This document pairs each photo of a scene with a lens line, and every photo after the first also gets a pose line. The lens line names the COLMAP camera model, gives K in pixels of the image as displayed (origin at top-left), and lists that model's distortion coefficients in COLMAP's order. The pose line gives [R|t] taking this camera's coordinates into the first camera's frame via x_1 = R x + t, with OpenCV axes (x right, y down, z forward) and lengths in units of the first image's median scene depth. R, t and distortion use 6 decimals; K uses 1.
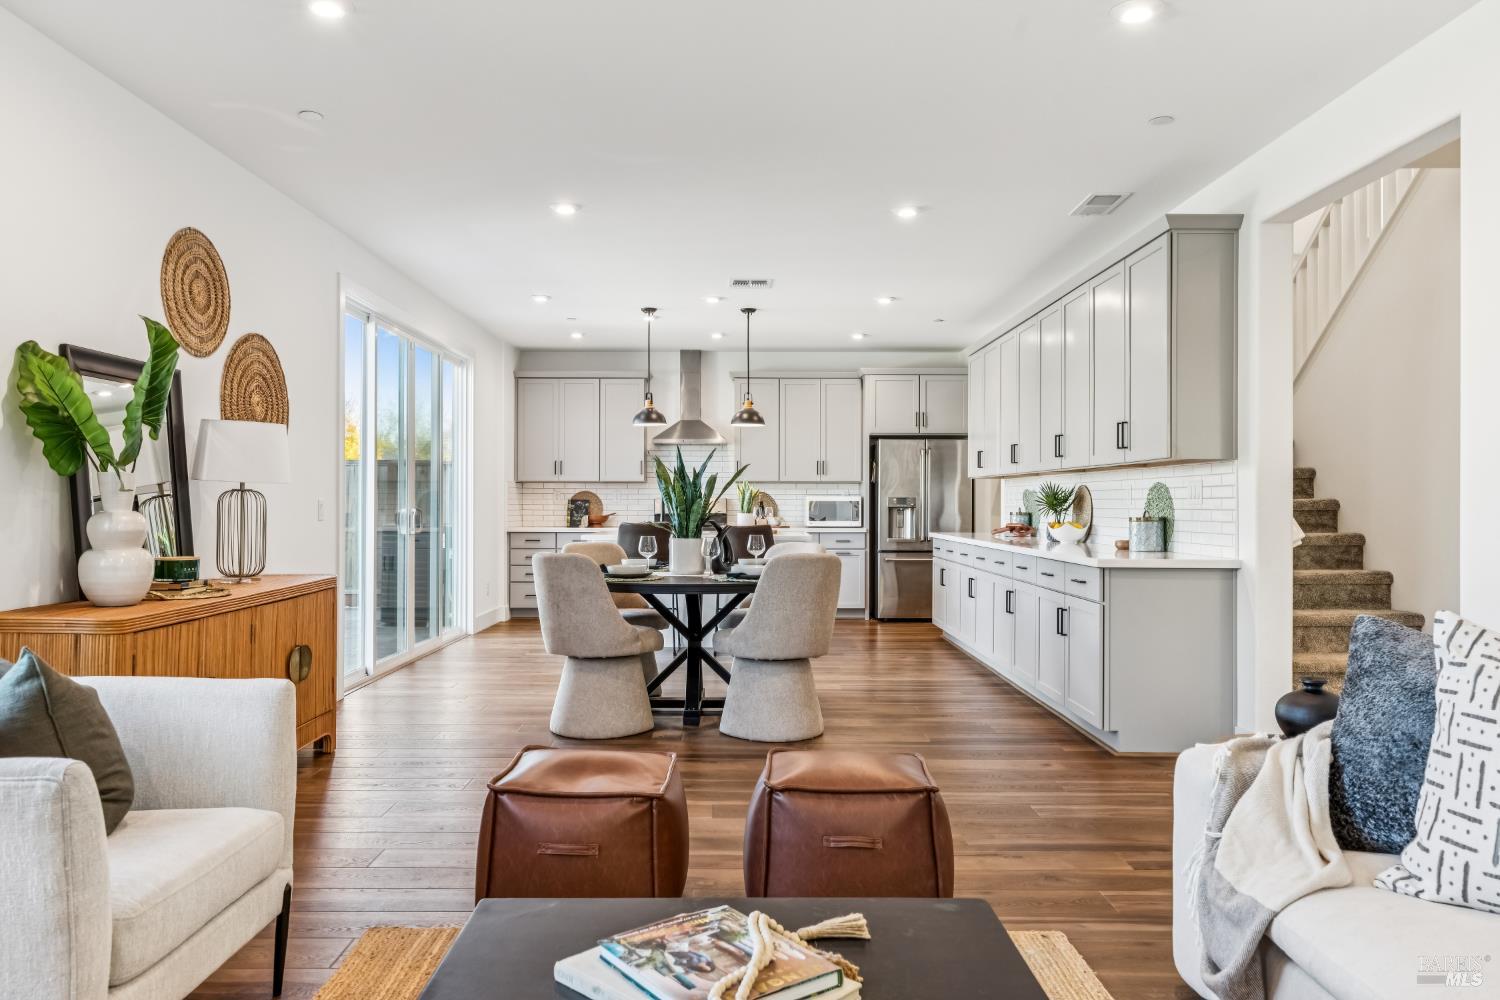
lens RADIAL K [[1059.8, 0, 751.1], [0, 1059.8, 493.5], [0, 0, 1]] dist [0.004925, 0.005740]
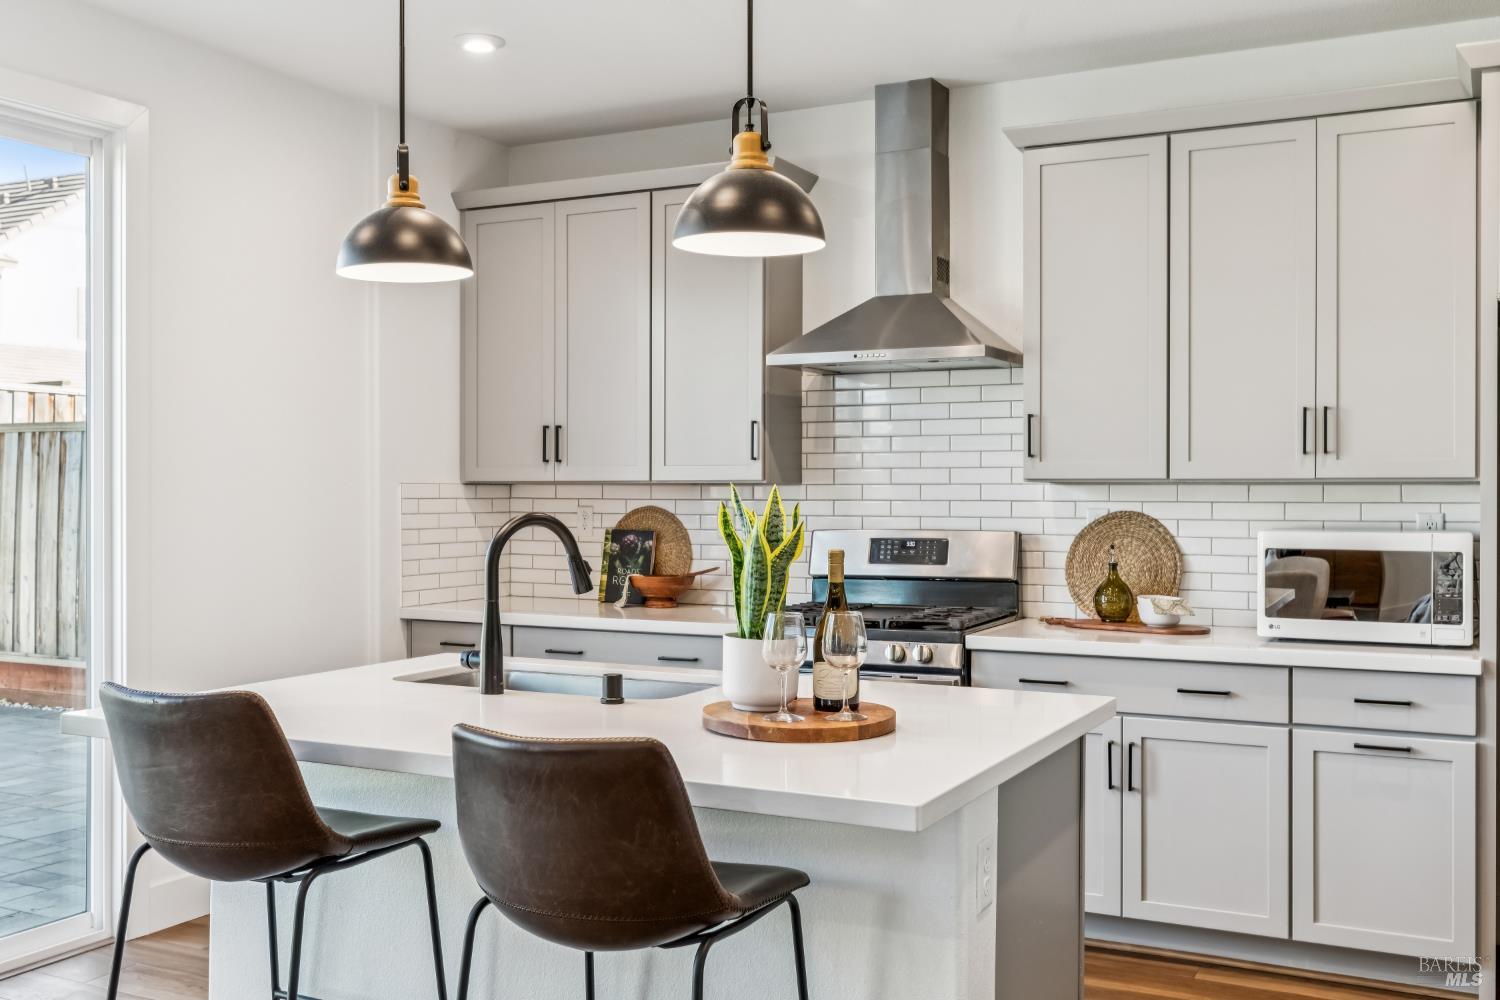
lens RADIAL K [[1457.7, 0, 741.3], [0, 1457.7, 496.5], [0, 0, 1]] dist [0.001918, 0.000000]
pose [[0.885039, 0.001804, -0.465514, 0.143763], [0.004415, 0.999915, 0.012269, -0.015714], [0.465497, -0.012914, 0.884955, 0.750699]]
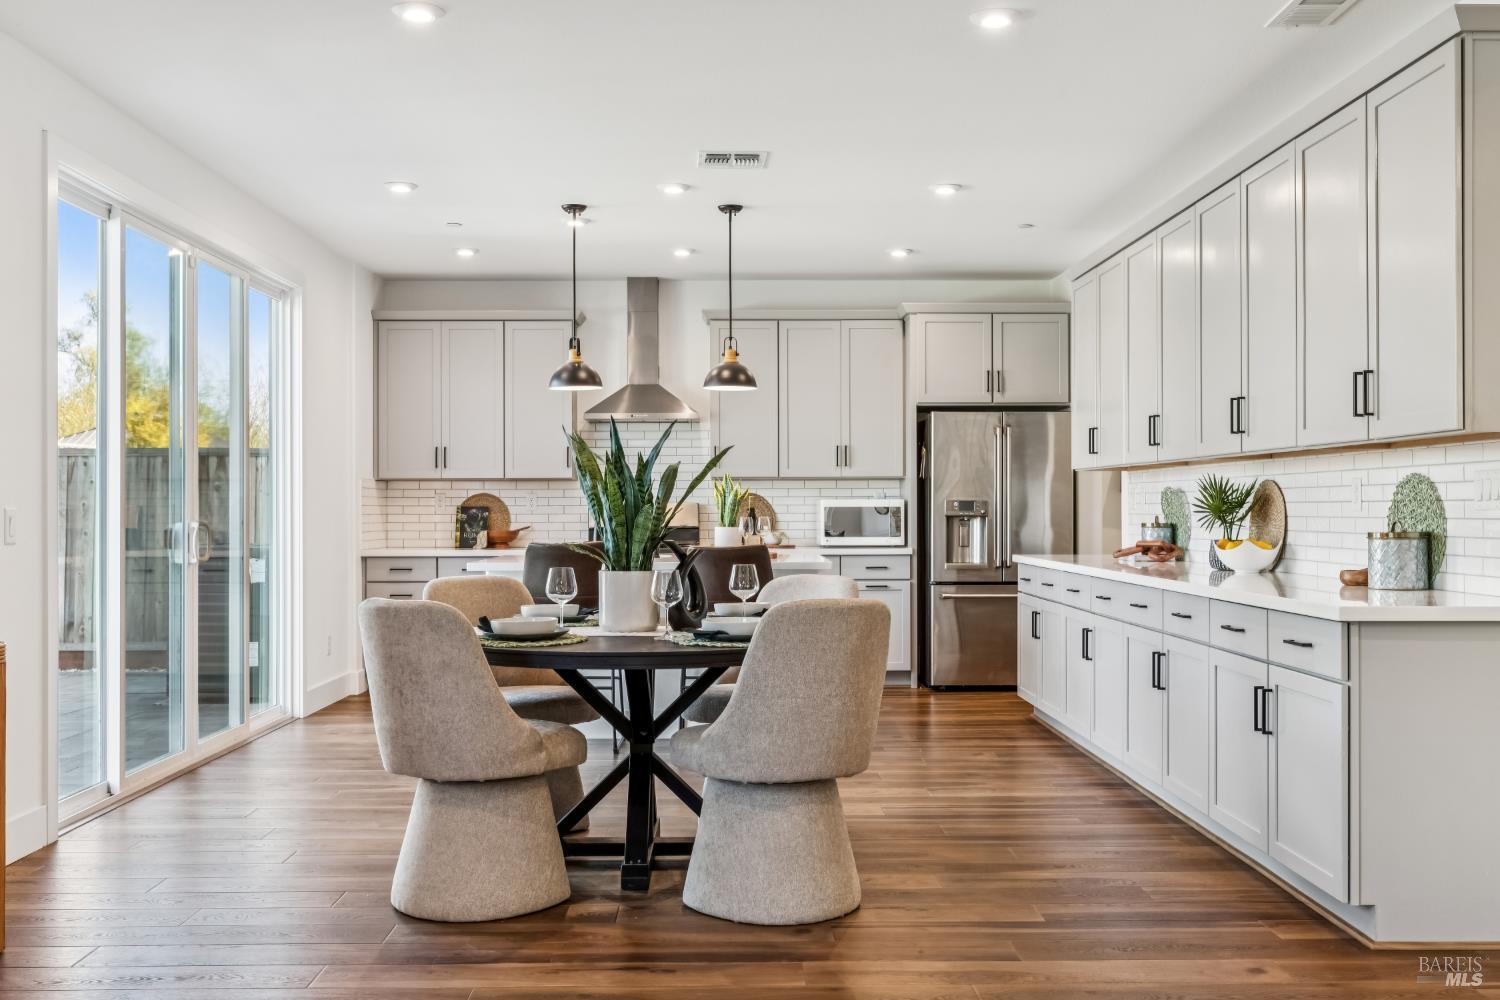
lens RADIAL K [[1457.7, 0, 758.7], [0, 1457.7, 498.1], [0, 0, 1]] dist [0.001918, 0.000000]
pose [[0.999878, -0.004742, 0.014910, 0.000718], [0.004723, 0.999988, 0.001299, 0.000327], [-0.014916, -0.001229, 0.999888, 0.127043]]
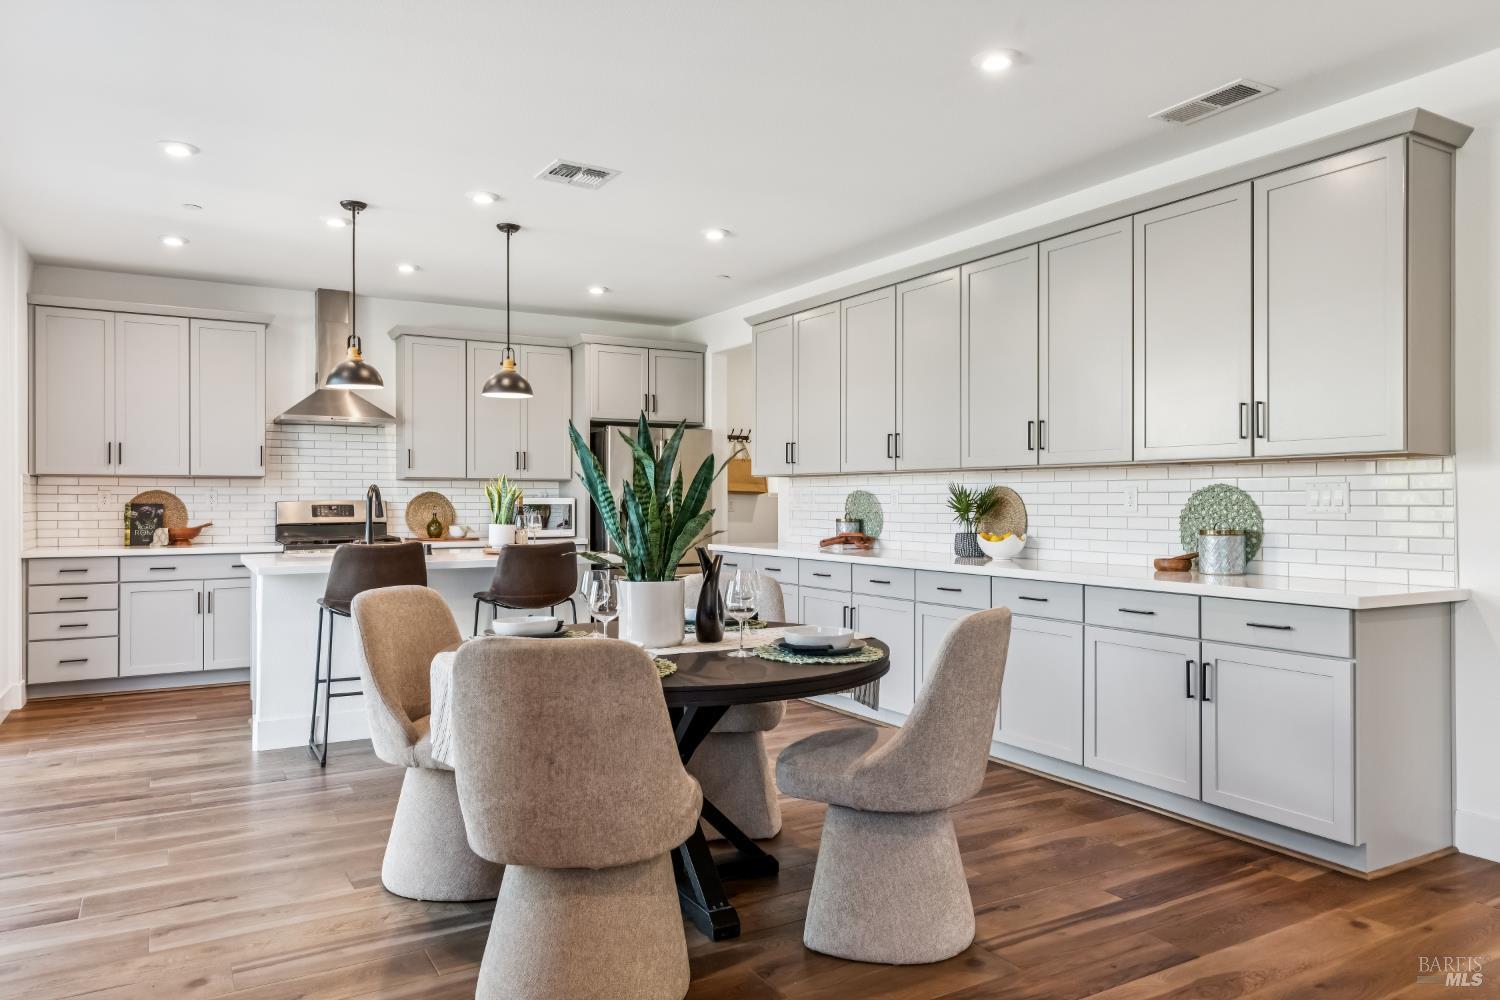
lens RADIAL K [[998.7, 0, 749.8], [0, 998.7, 498.7], [0, 0, 1]] dist [0.015563, 0.002729]
pose [[0.866817, -0.001447, 0.498625, -0.196341], [-0.002172, 0.999975, 0.006678, -0.002777], [-0.498622, -0.006872, 0.866792, 0.374220]]
